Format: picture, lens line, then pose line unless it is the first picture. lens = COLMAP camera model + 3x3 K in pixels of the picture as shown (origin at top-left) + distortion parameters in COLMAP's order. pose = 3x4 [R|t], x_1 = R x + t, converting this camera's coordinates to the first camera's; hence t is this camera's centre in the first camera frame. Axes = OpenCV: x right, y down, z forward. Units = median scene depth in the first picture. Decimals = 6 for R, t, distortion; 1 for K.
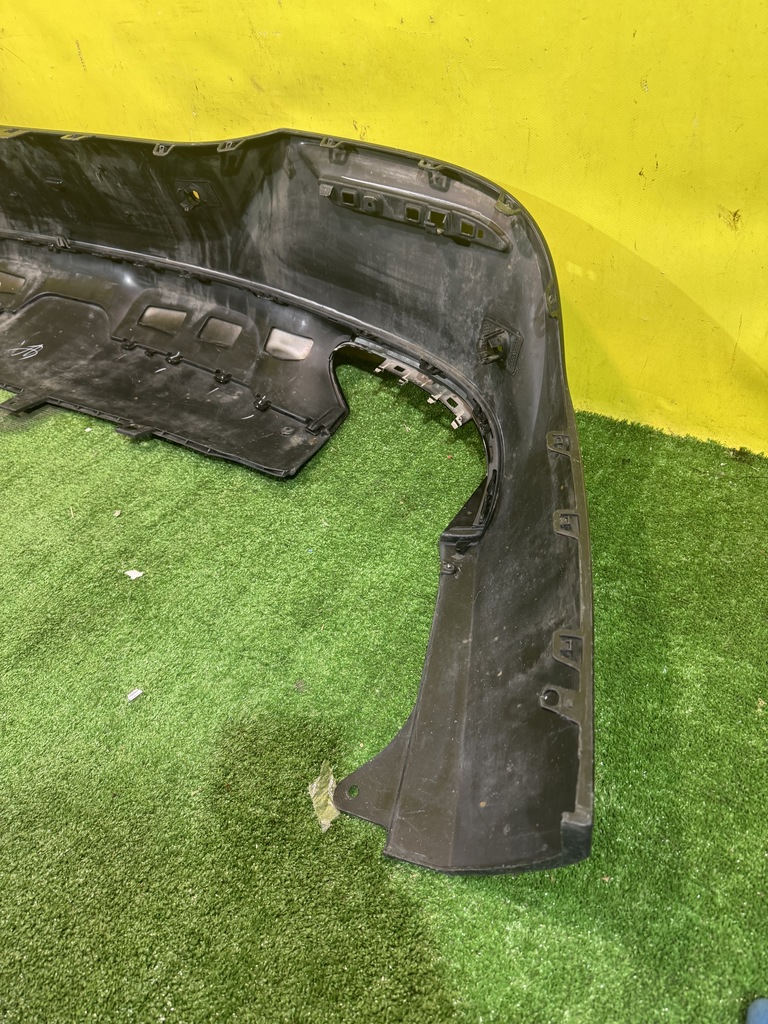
lens RADIAL K [[750.0, 0, 387.3], [0, 750.0, 534.1], [0, 0, 1]] dist [0.031603, -0.044947]
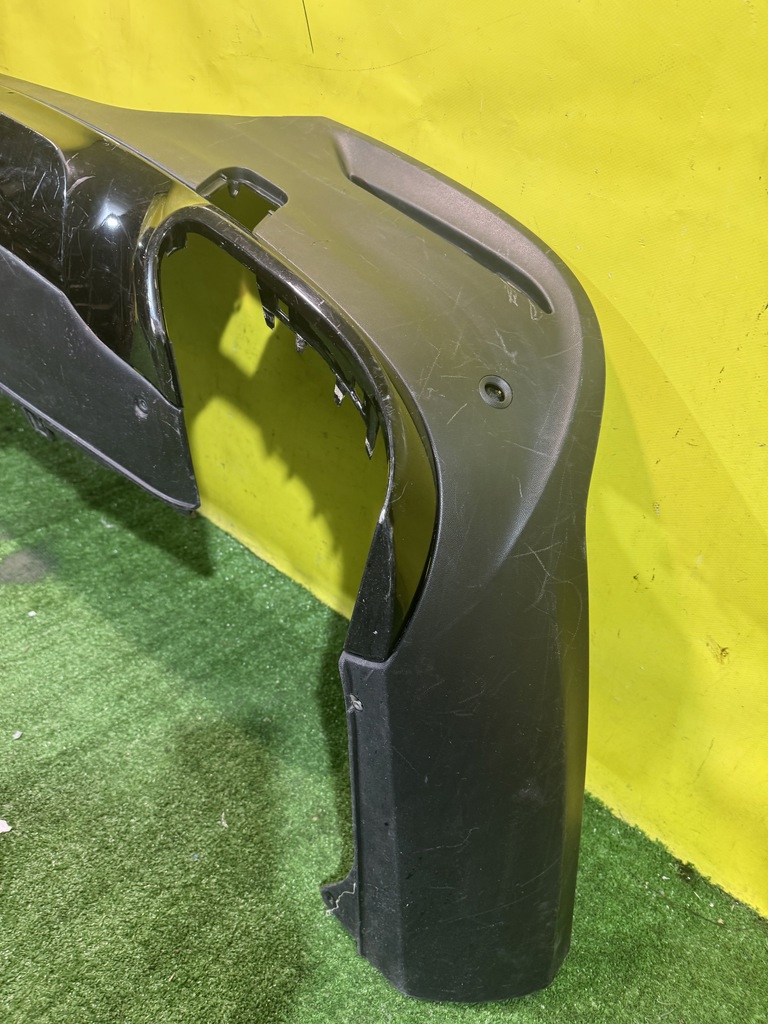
lens RADIAL K [[750.0, 0, 380.8], [0, 750.0, 523.6], [0, 0, 1]] dist [0.031603, -0.044947]
pose [[0.962007, 0.272109, -0.022359, 0.019707], [-0.271800, 0.946716, -0.172780, -0.242543], [-0.025848, 0.172293, 0.984707, 0.040169]]
